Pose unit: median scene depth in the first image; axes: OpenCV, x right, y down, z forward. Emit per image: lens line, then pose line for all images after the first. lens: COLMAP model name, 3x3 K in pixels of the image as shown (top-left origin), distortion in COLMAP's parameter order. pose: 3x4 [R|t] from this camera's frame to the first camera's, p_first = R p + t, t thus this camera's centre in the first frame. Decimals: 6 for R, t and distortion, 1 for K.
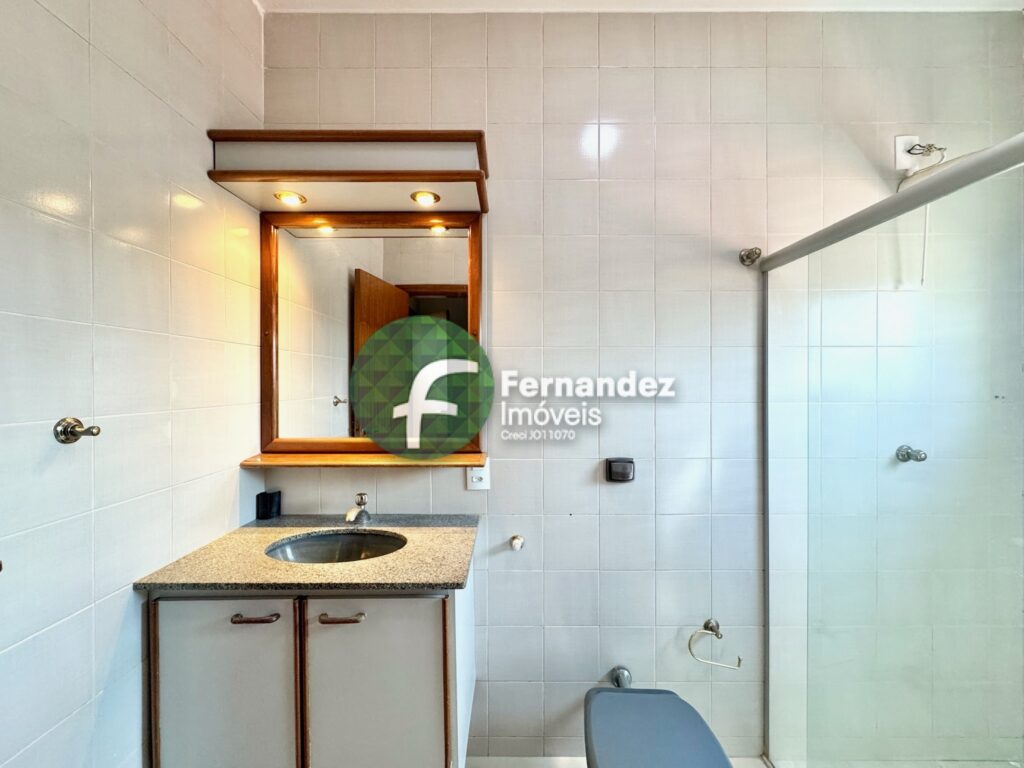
lens RADIAL K [[411.9, 0, 511.8], [0, 411.9, 384.7], [0, 0, 1]] dist [-0.003369, 0.001135]
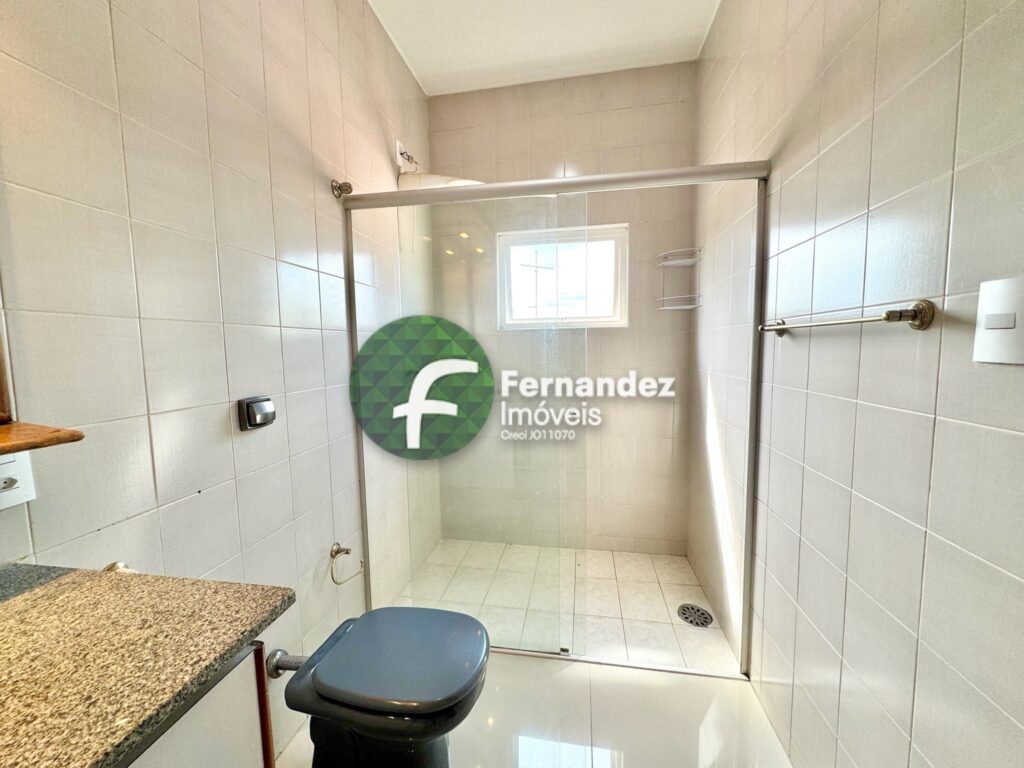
lens RADIAL K [[411.9, 0, 511.2], [0, 411.9, 384.2], [0, 0, 1]] dist [-0.003369, 0.001135]
pose [[0.162812, -0.088135, 0.982713, -0.414428], [0.018622, 0.996099, 0.086250, 0.097640], [-0.986481, 0.004257, 0.163818, 0.404958]]
